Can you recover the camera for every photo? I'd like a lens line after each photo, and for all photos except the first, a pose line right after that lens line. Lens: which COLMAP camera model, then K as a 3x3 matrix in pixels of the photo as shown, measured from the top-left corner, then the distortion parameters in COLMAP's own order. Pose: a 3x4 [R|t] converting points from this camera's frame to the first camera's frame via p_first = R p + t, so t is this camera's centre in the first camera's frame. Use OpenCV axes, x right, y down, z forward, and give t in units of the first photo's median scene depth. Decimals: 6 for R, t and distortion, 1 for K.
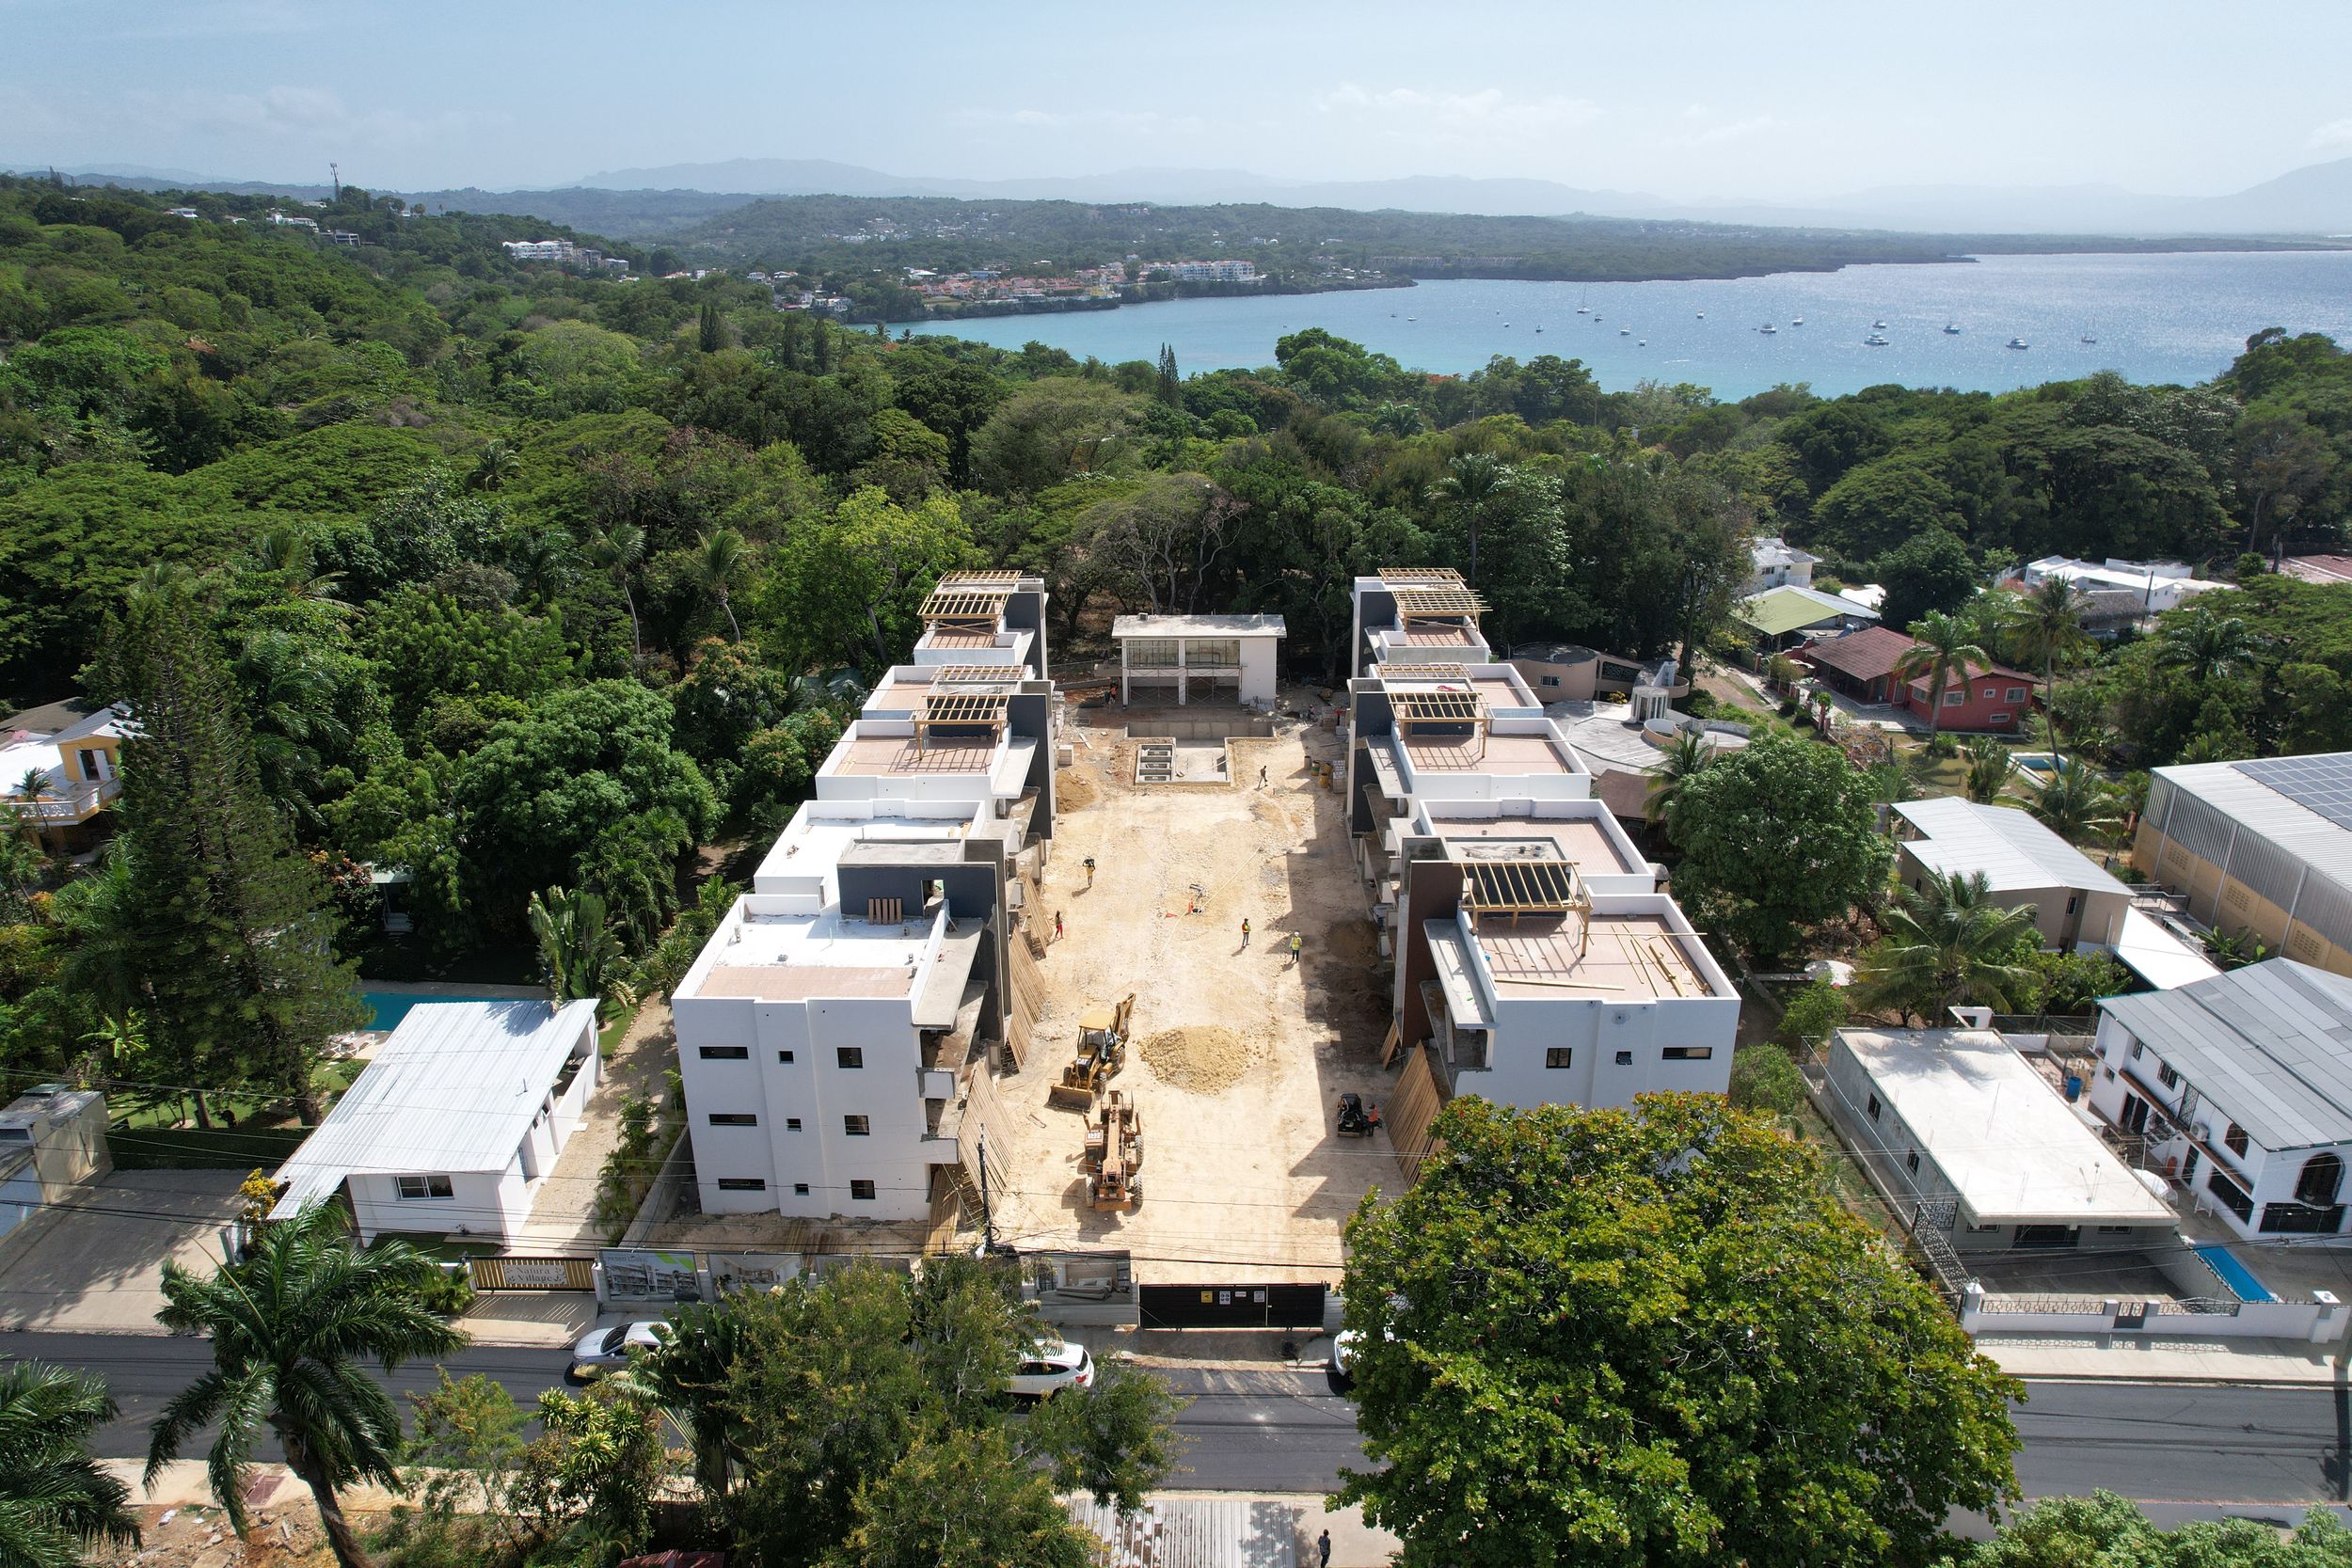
lens RADIAL K [[1511.0, 0, 1176.0], [0, 1511.0, 784.0], [0, 0, 1]] dist [-0.074956, 0.069816]
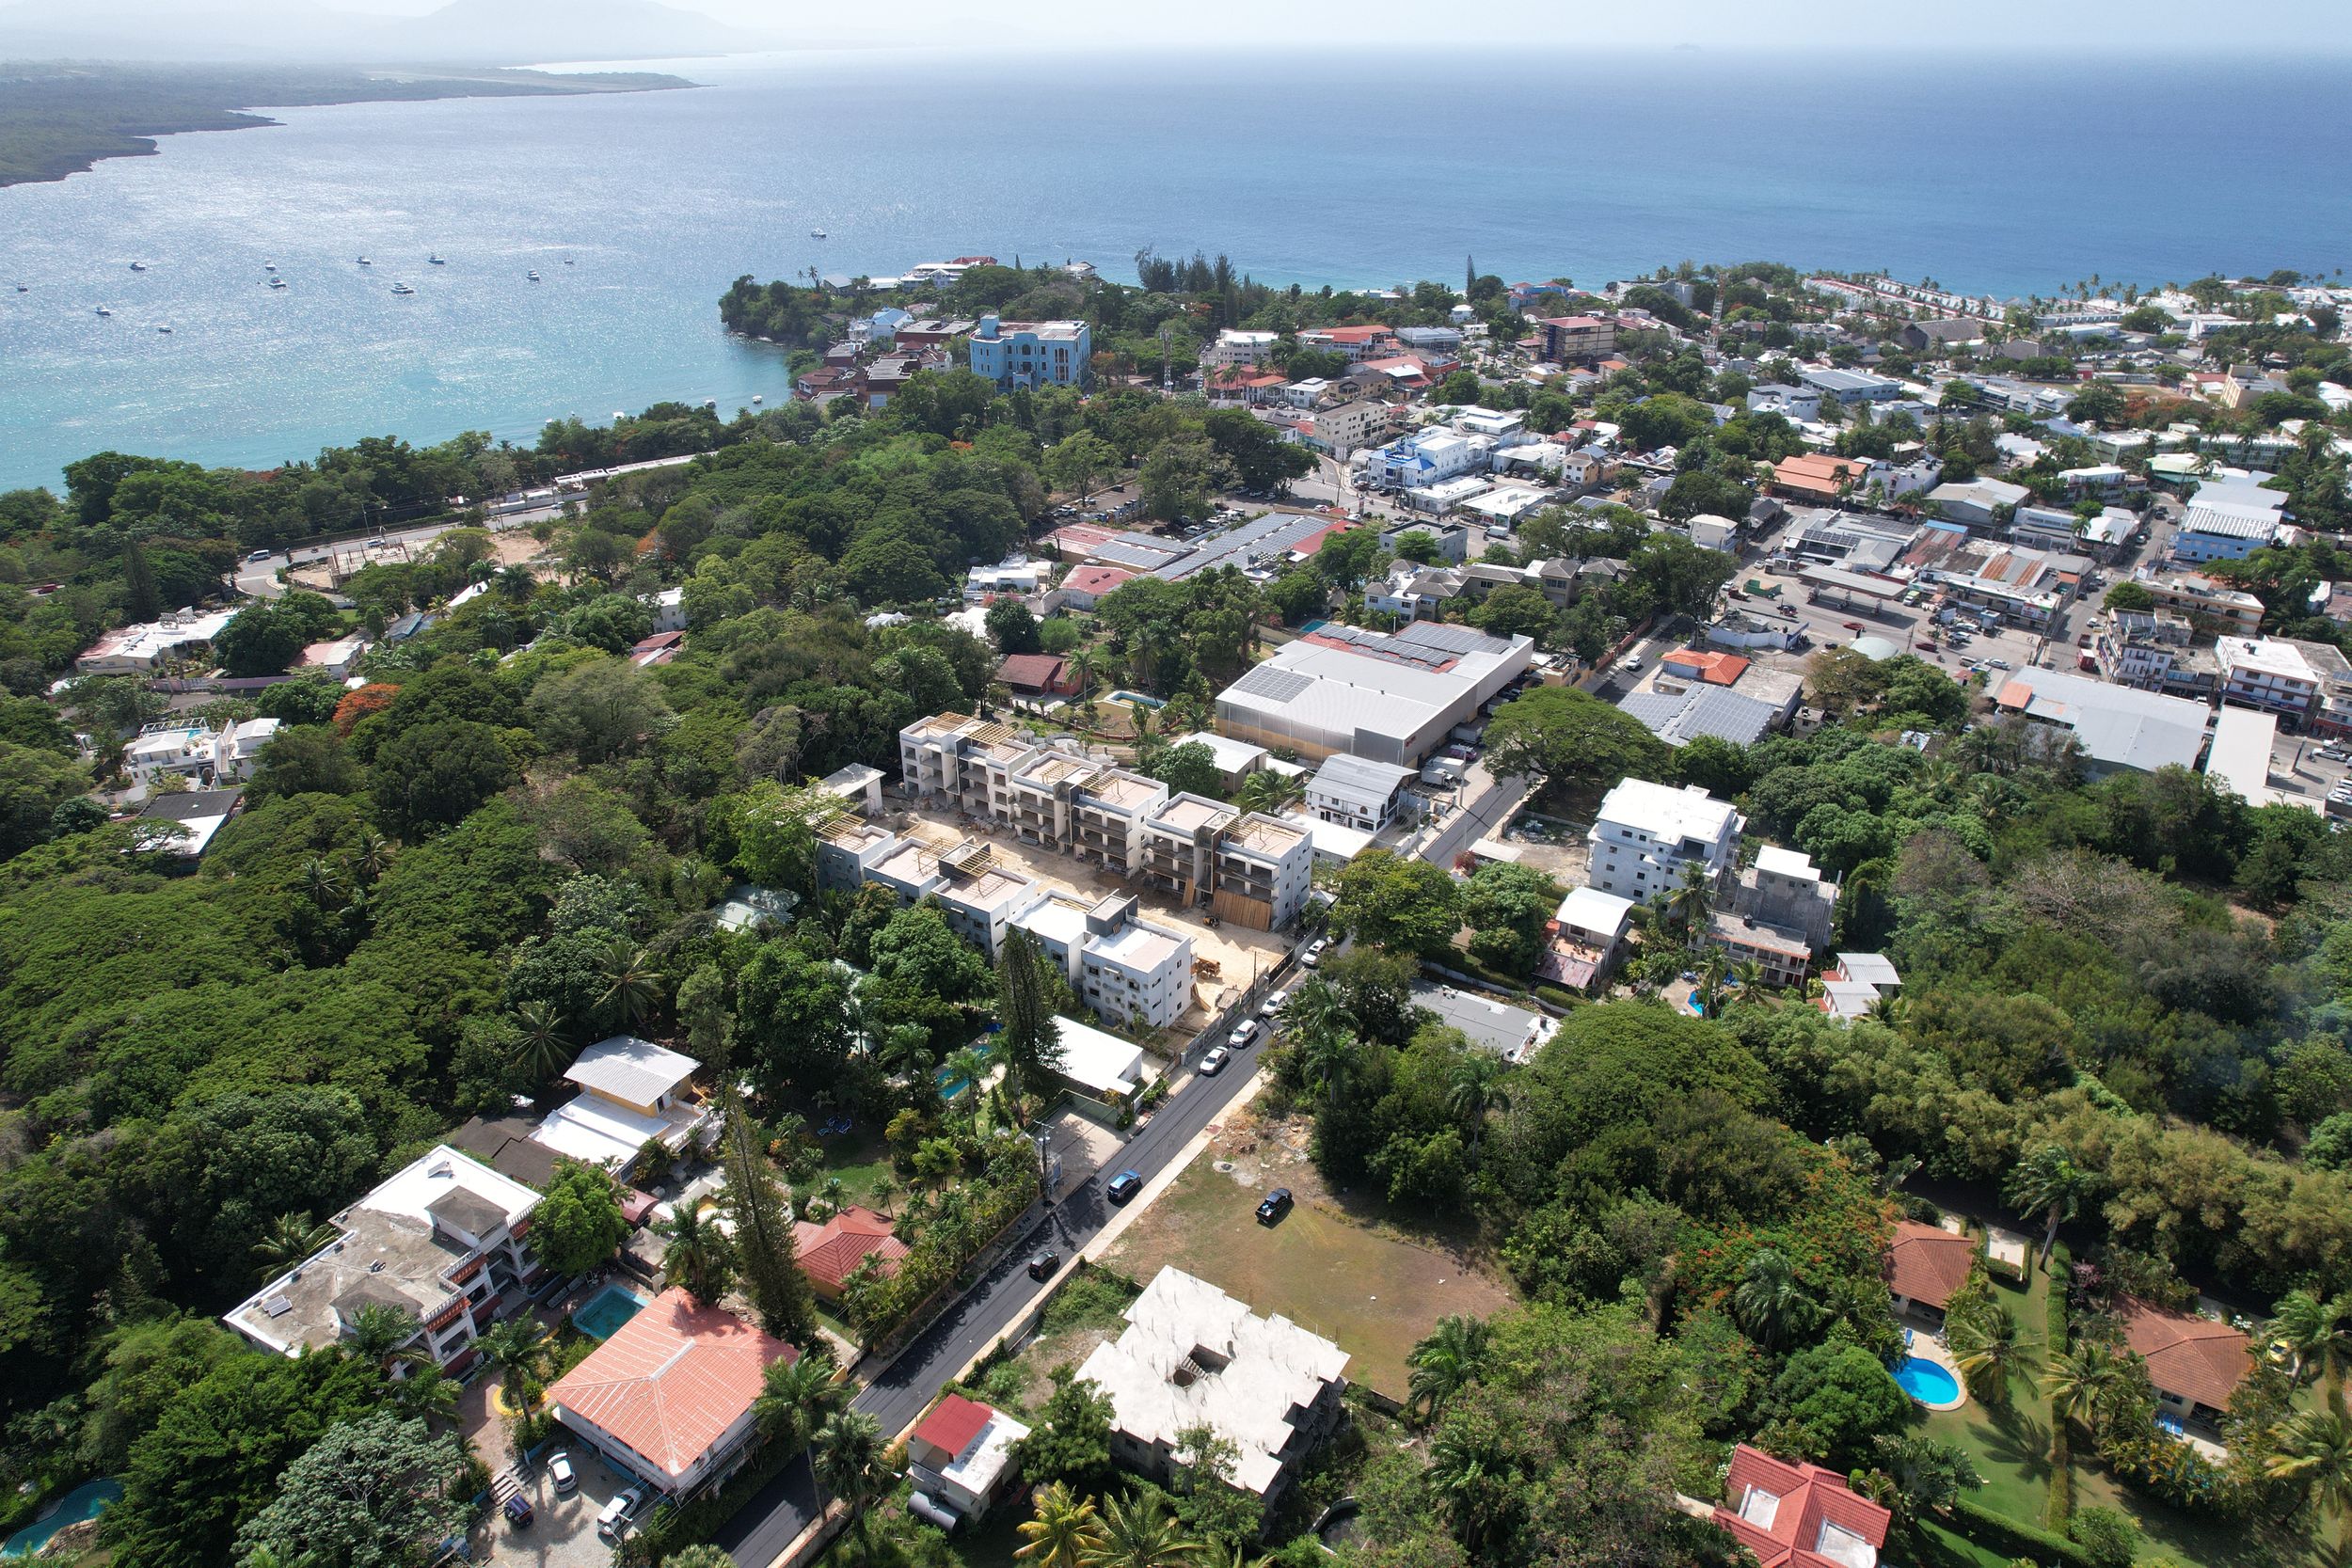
lens RADIAL K [[1506.5, 0, 1180.3], [0, 1506.5, 792.3], [0, 0, 1]] dist [-0.079151, 0.077826]
pose [[0.523487, -0.384904, 0.760138, -0.367121], [0.294712, 0.918876, 0.262321, -0.143510], [-0.799441, 0.086700, 0.594455, -0.130818]]
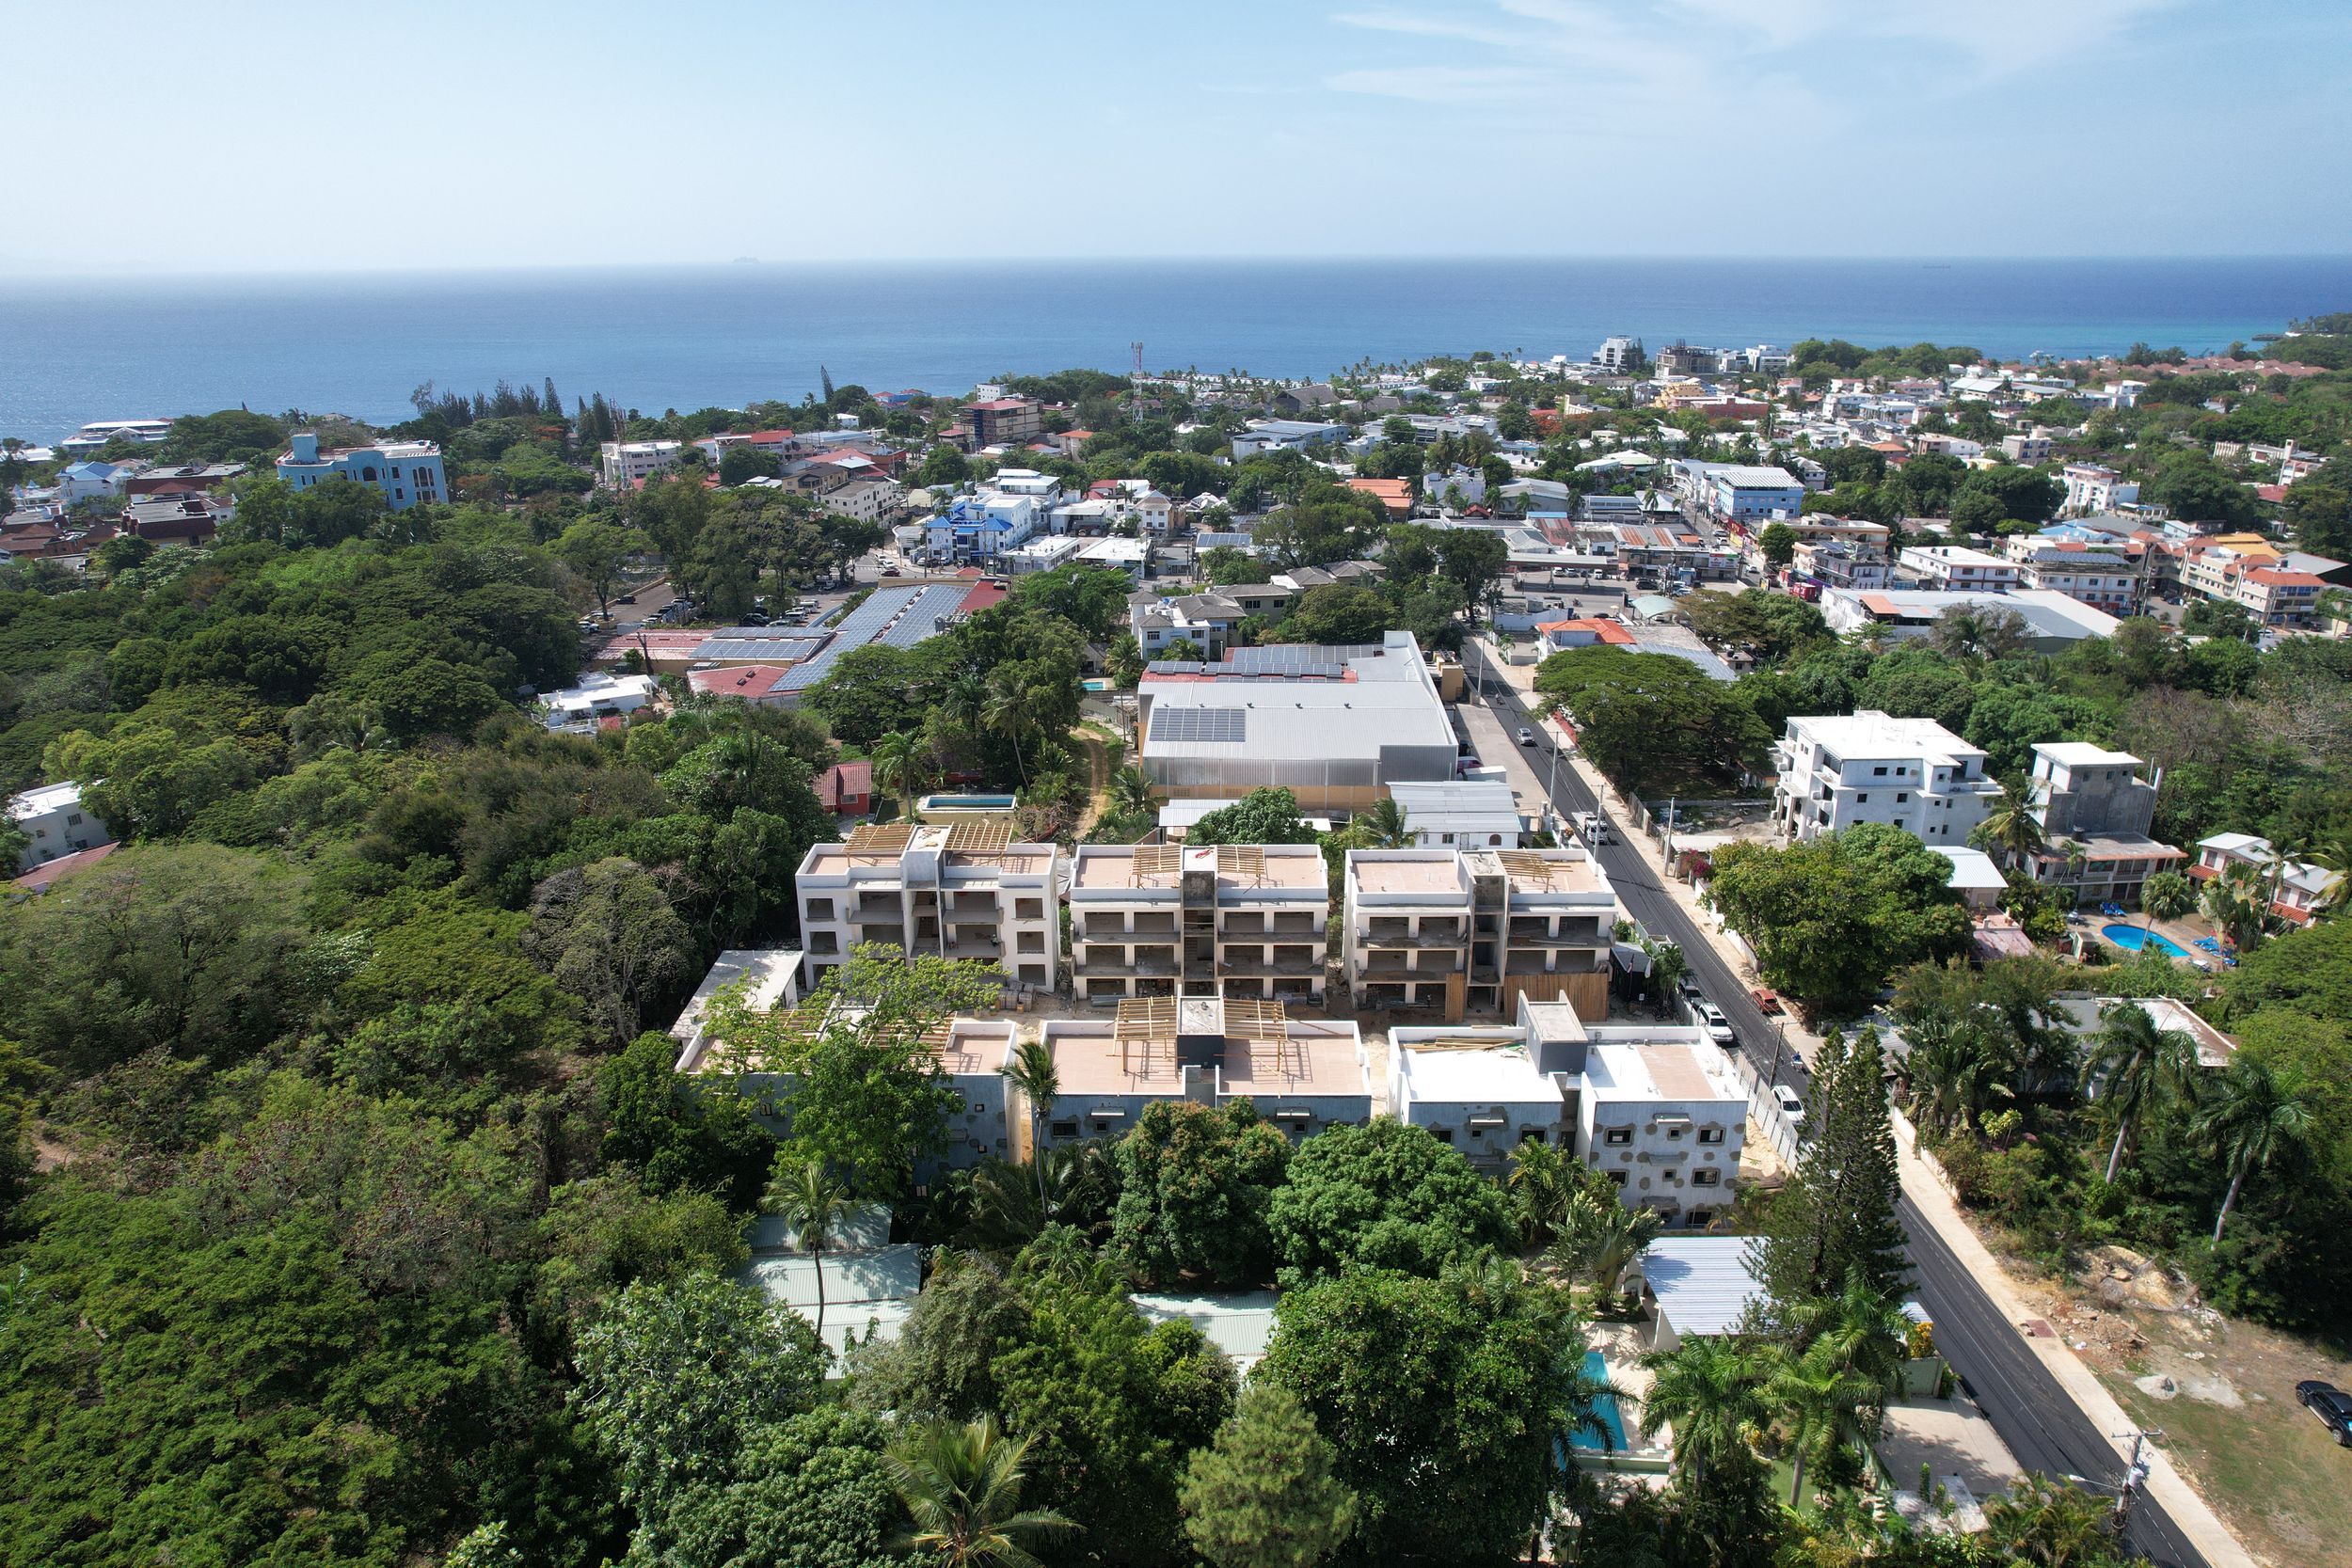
lens RADIAL K [[1511.0, 0, 1176.0], [0, 1511.0, 784.0], [0, 0, 1]] dist [-0.074956, 0.069816]
pose [[0.001839, -0.329776, 0.944057, -0.258169], [0.356884, 0.882108, 0.307441, -0.128021], [-0.934147, 0.336353, 0.119314, 0.188794]]
